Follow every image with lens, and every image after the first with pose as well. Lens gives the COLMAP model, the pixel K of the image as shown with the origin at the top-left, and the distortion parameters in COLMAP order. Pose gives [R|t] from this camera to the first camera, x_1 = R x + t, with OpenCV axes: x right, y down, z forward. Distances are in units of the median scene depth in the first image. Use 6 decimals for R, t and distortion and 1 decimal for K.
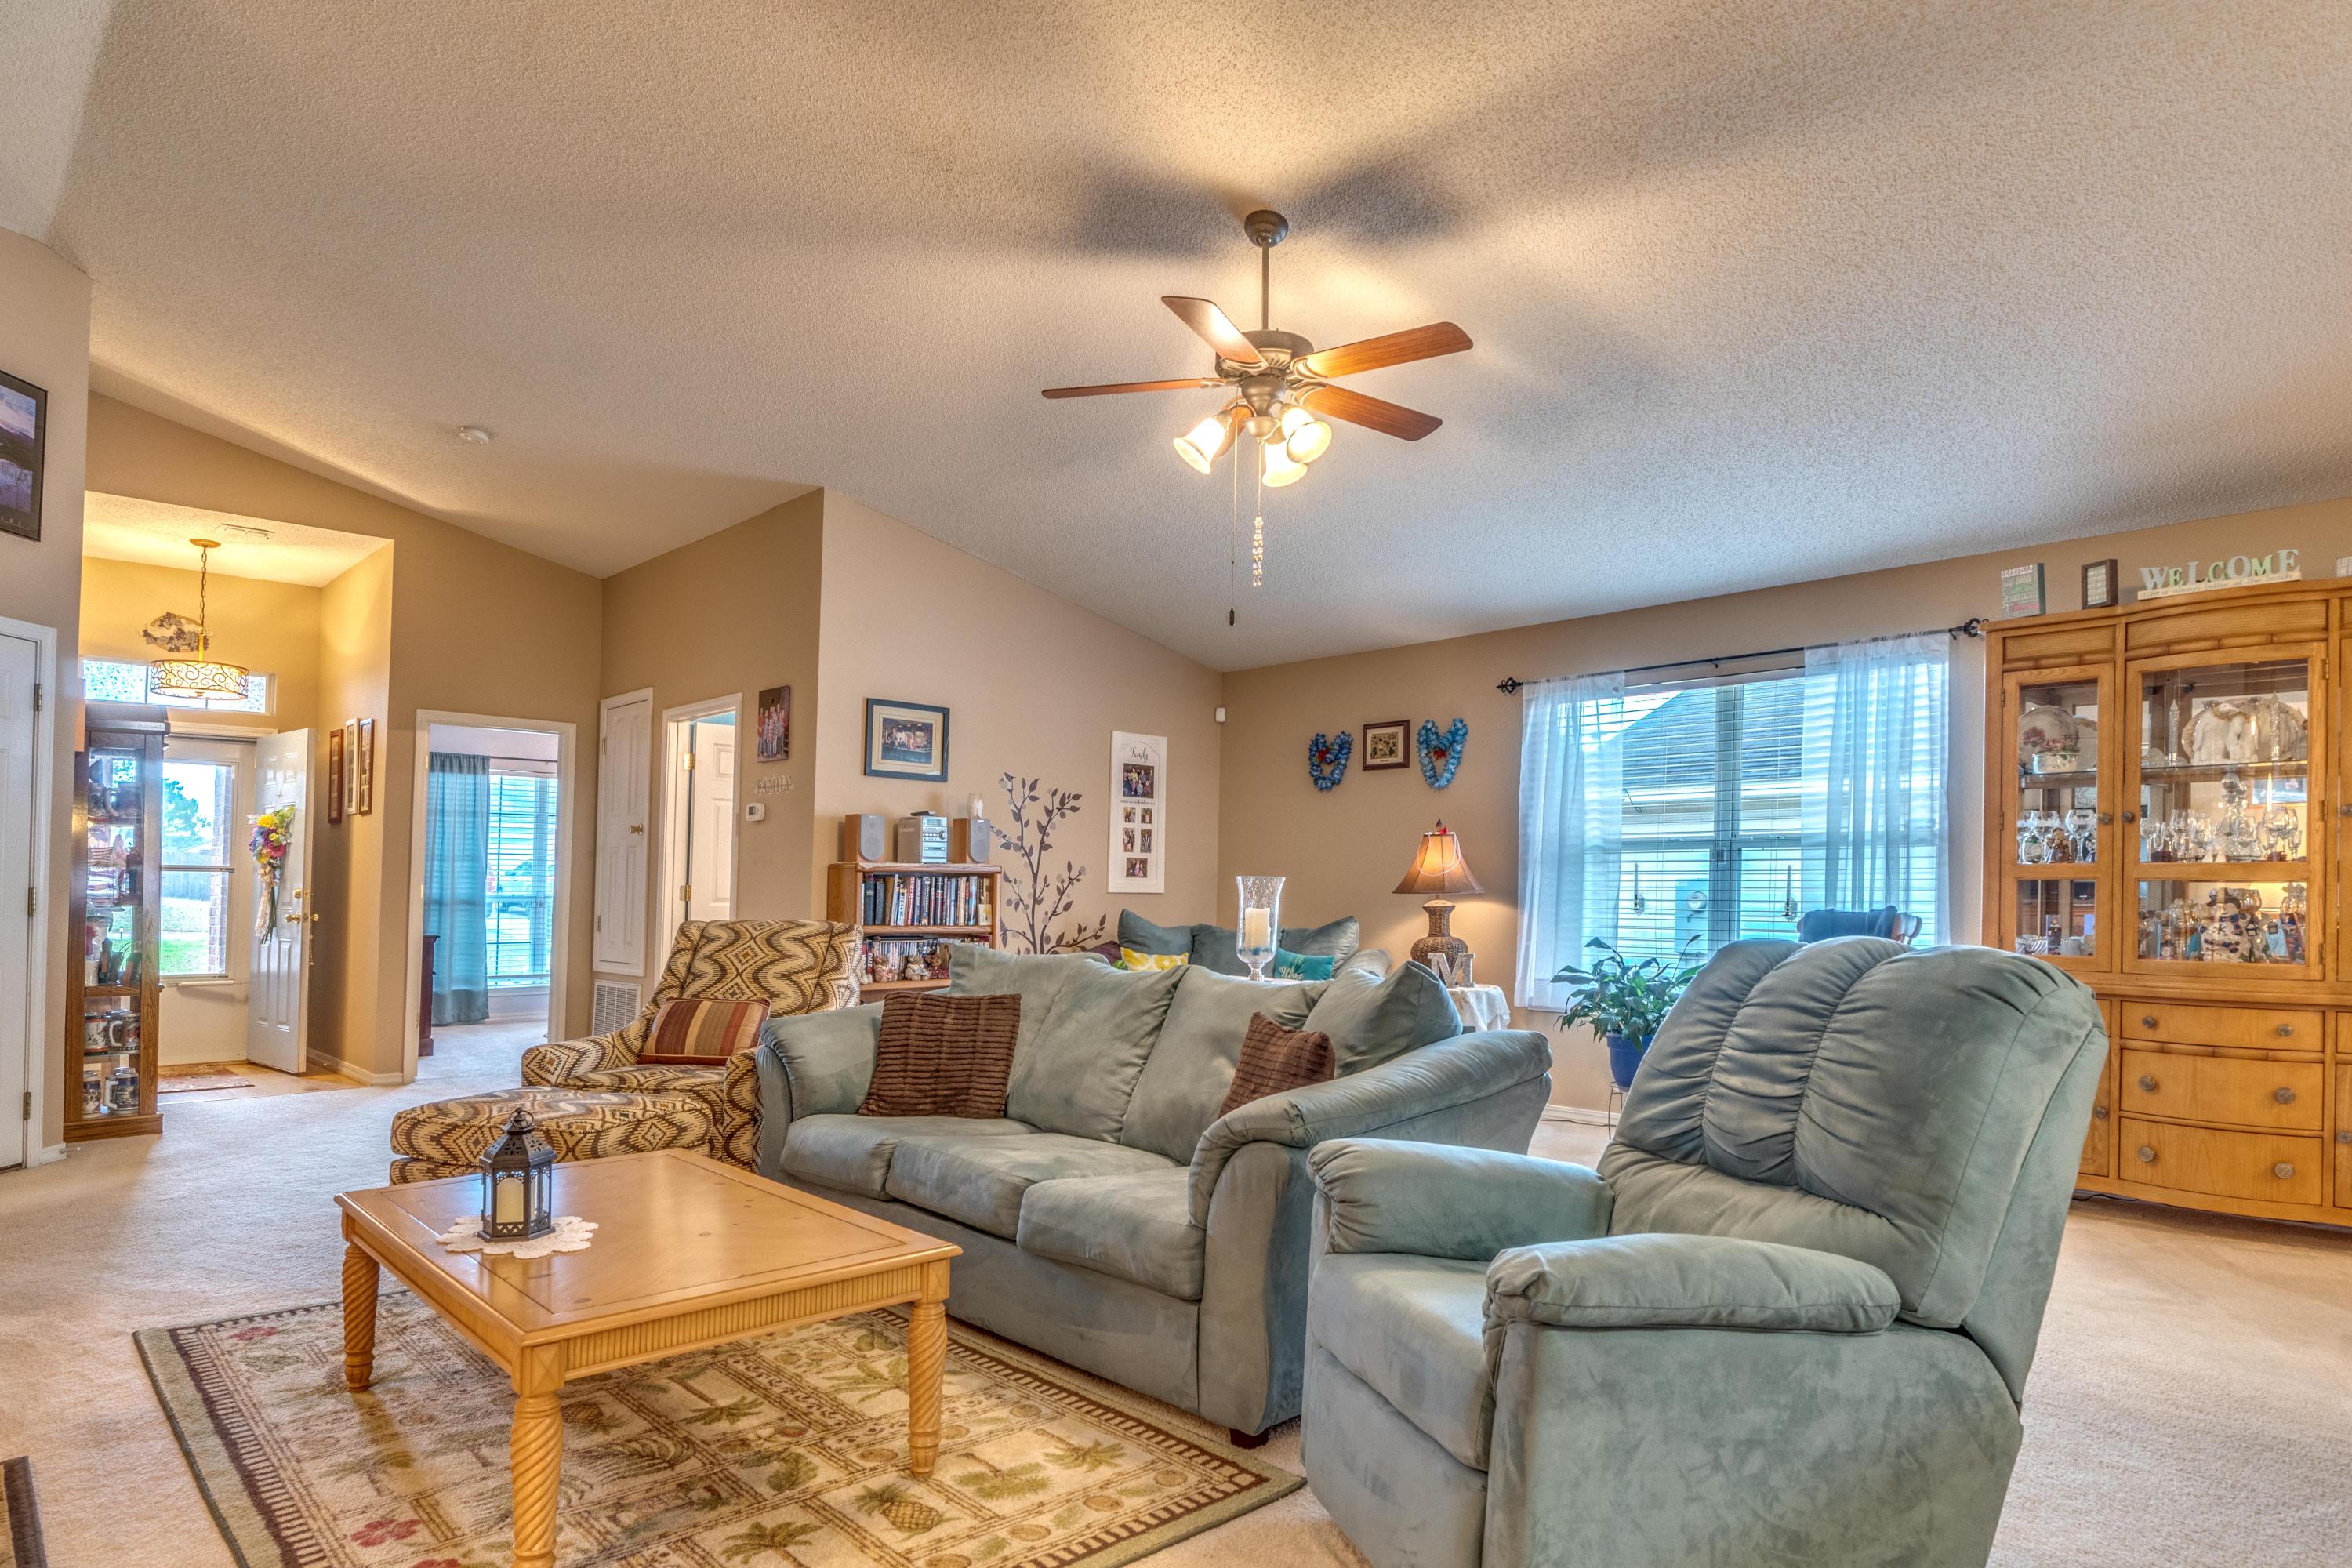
lens RADIAL K [[1352.9, 0, 1156.8], [0, 1352.9, 837.1], [0, 0, 1]] dist [-0.002686, -0.003461]
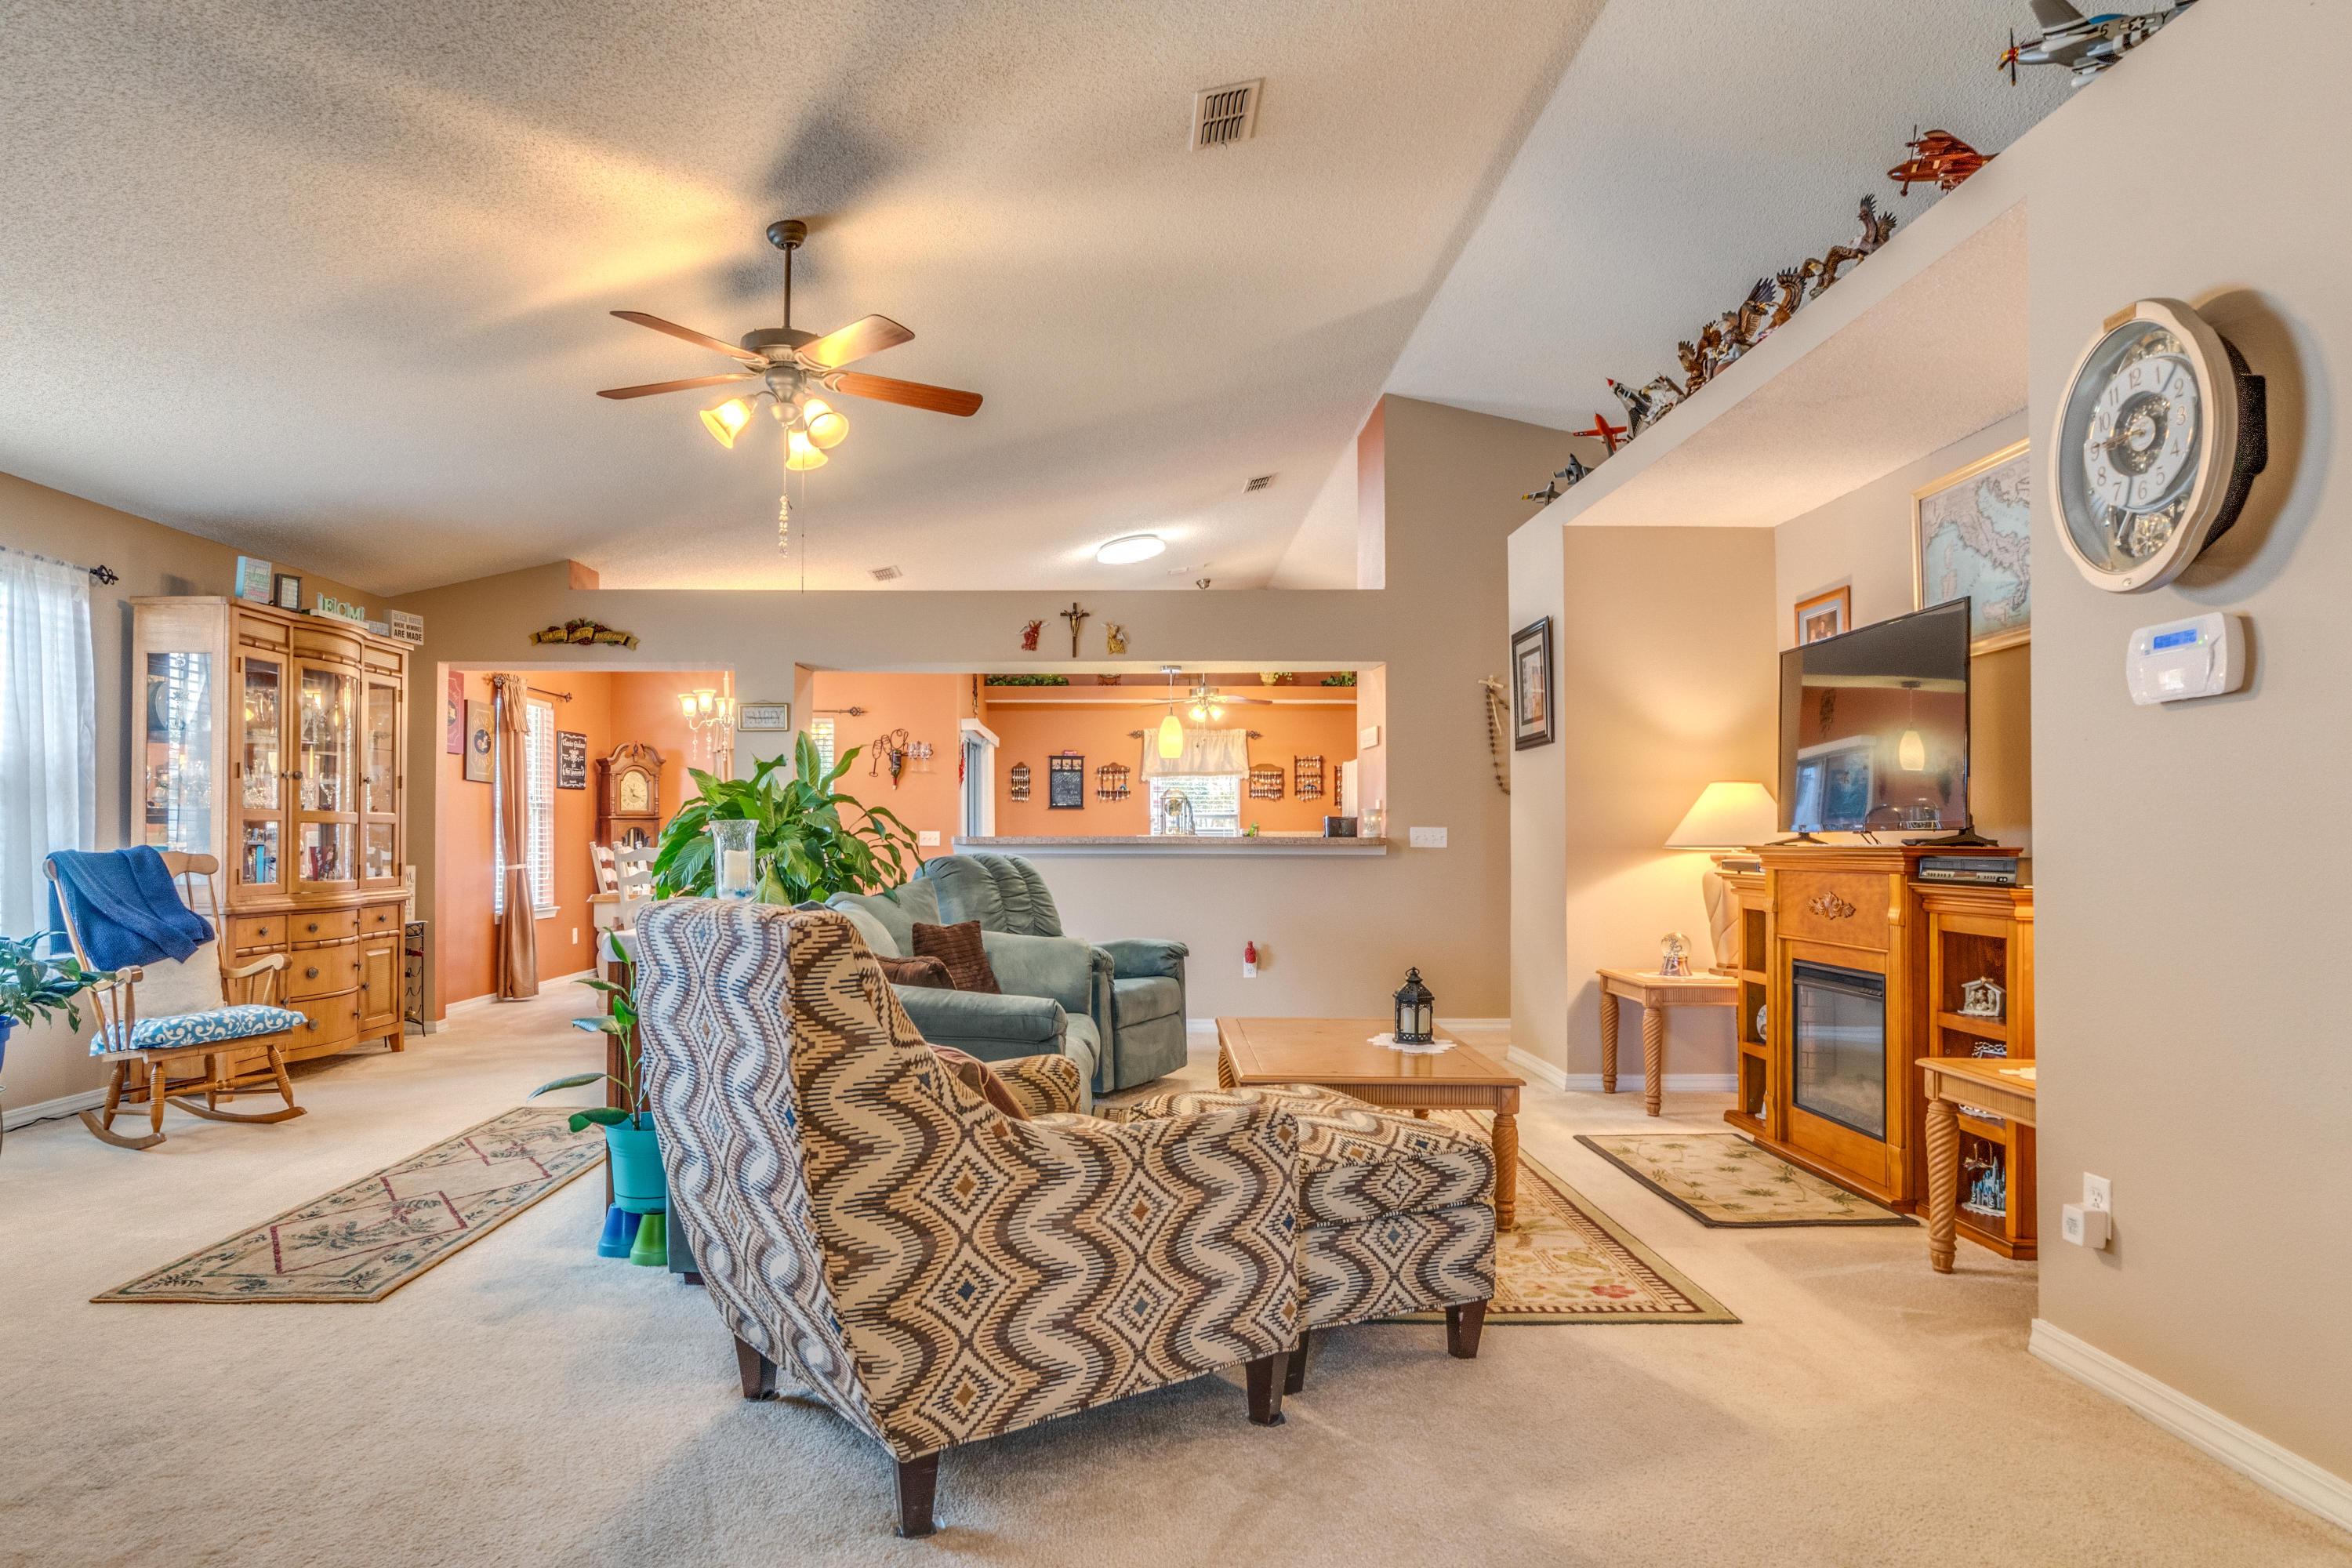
lens RADIAL K [[1346.4, 0, 1117.5], [0, 1346.4, 840.7], [0, 0, 1]] dist [-0.005236, -0.000772]
pose [[-0.721550, -0.006500, 0.692331, -0.577776], [-0.031582, 0.999224, -0.023534, 0.041232], [-0.691641, -0.038847, -0.721196, 1.040677]]
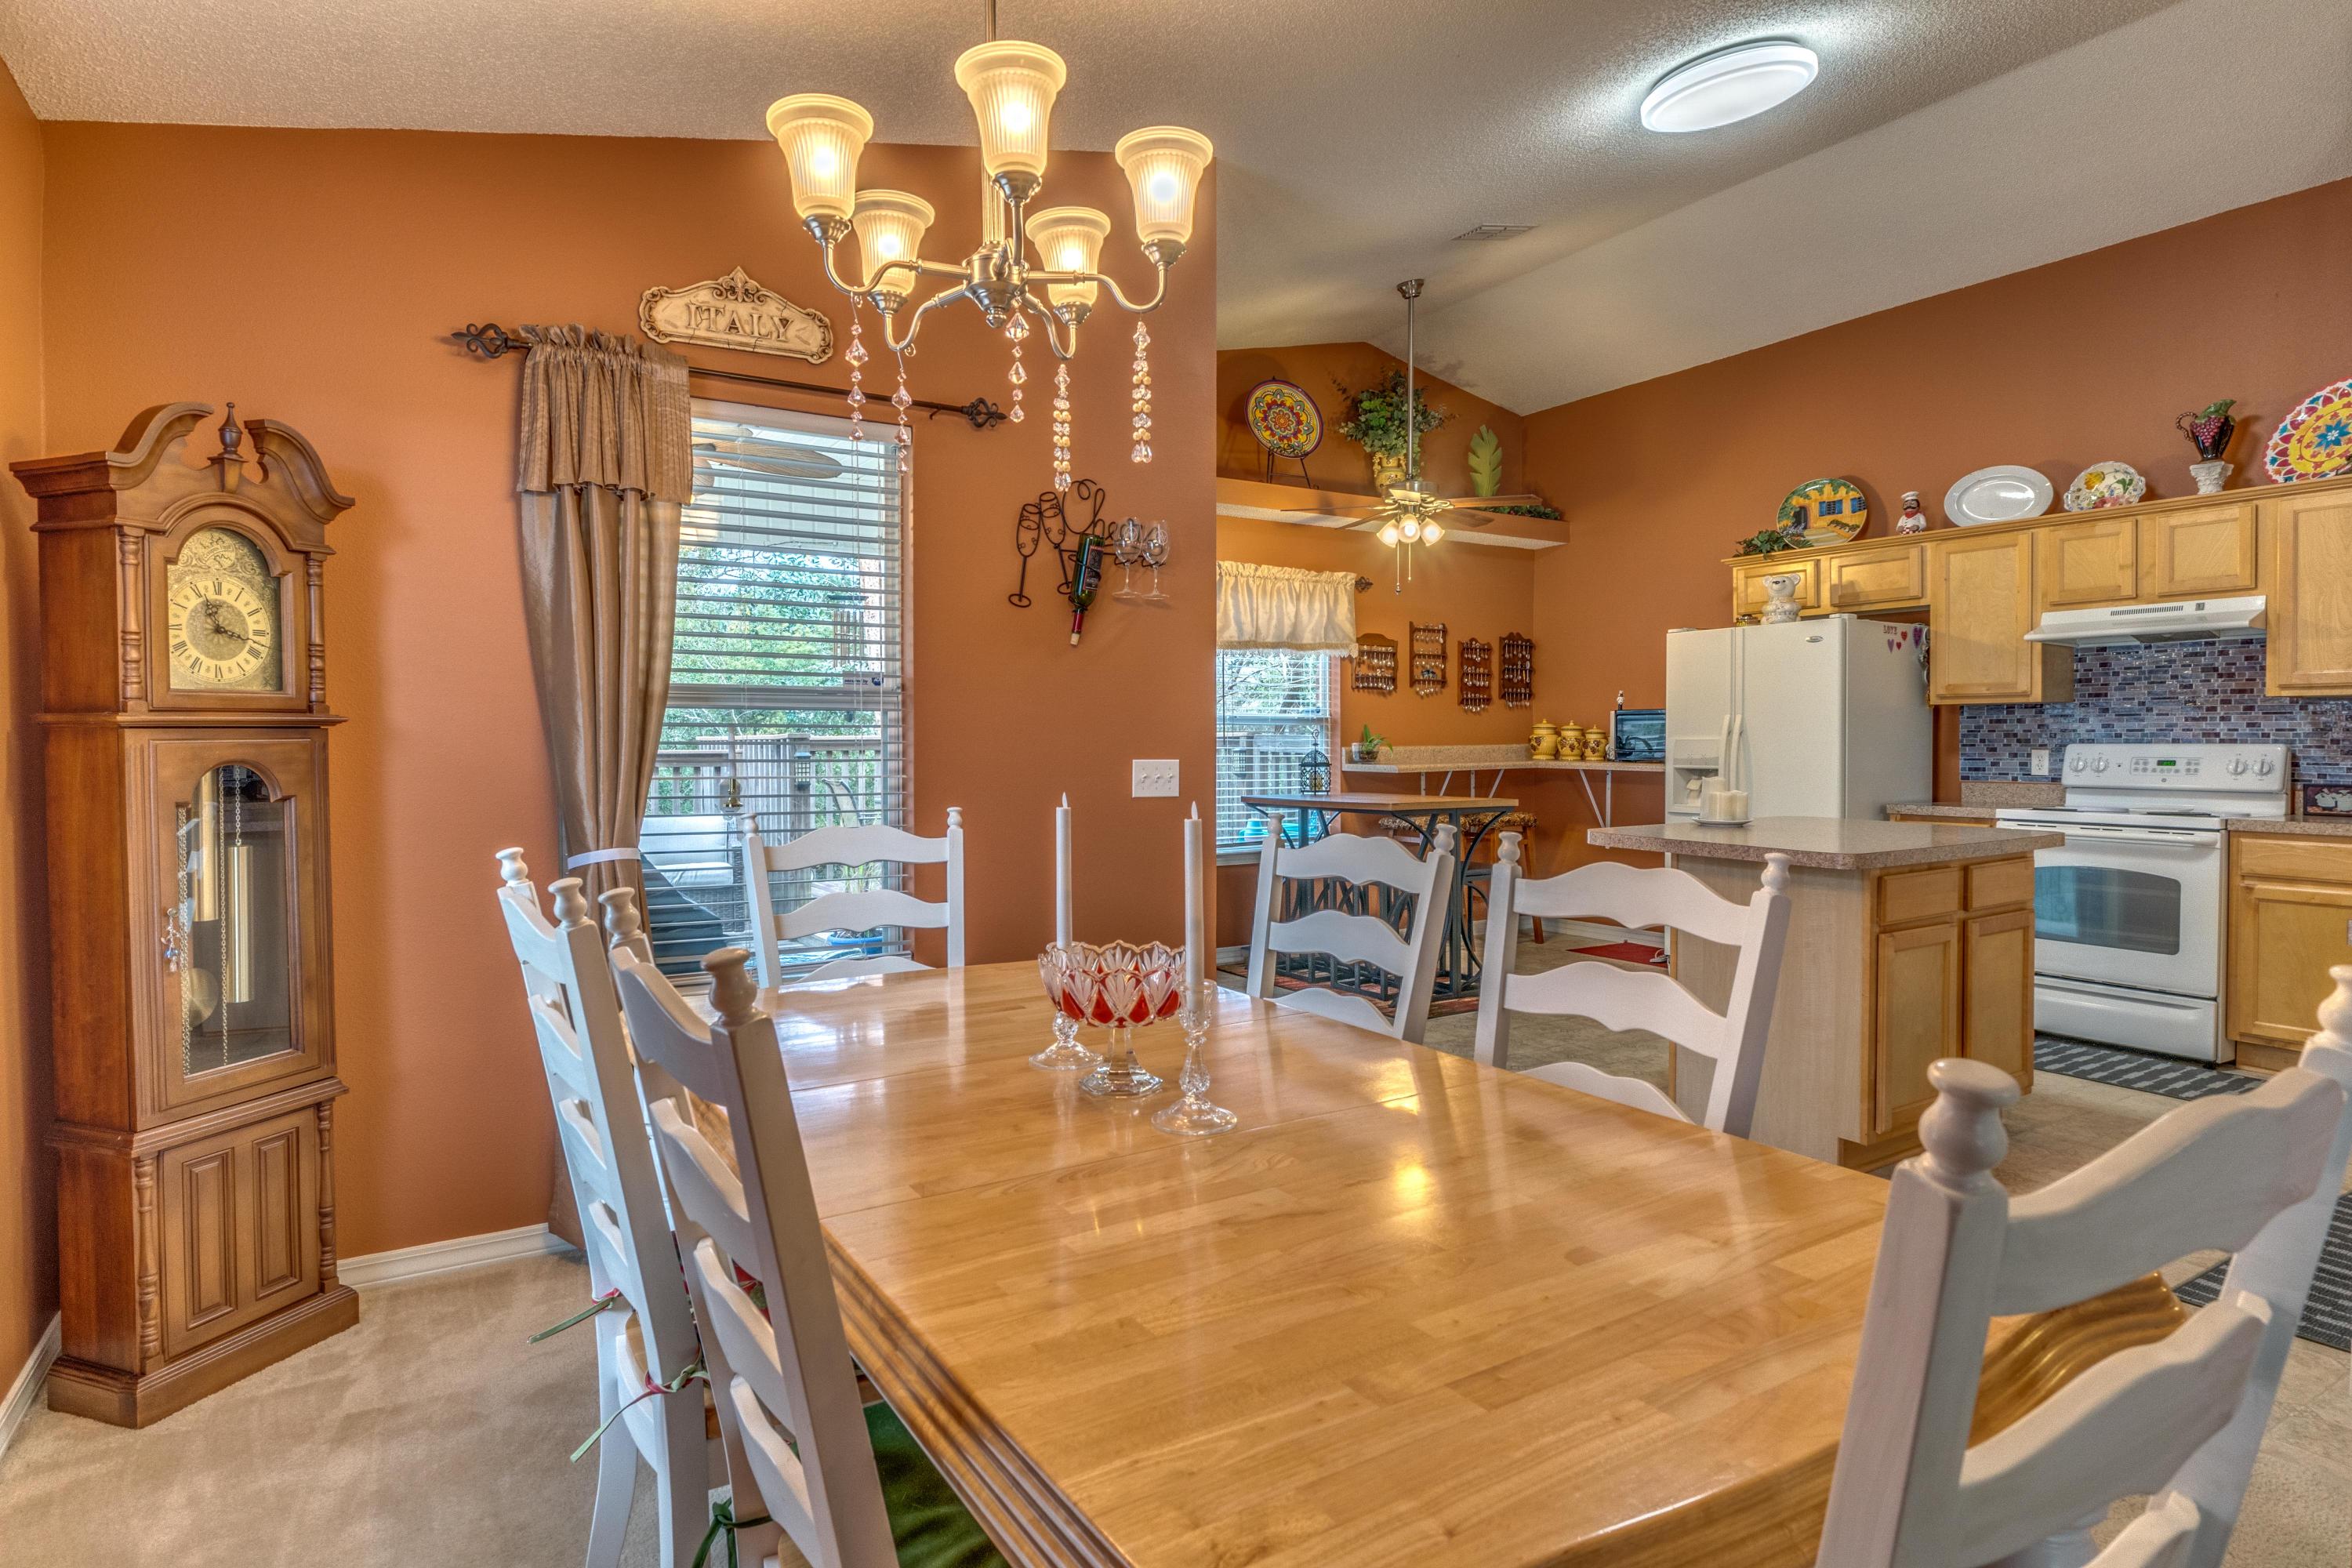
lens RADIAL K [[1246.5, 0, 1147.6], [0, 1246.5, 761.0], [0, 0, 1]] dist [-0.003120, -0.003144]
pose [[-0.978460, -0.005059, 0.206376, 0.742707], [-0.009220, 0.999773, -0.019205, 0.006860], [-0.206232, -0.020694, -0.978284, 0.528377]]
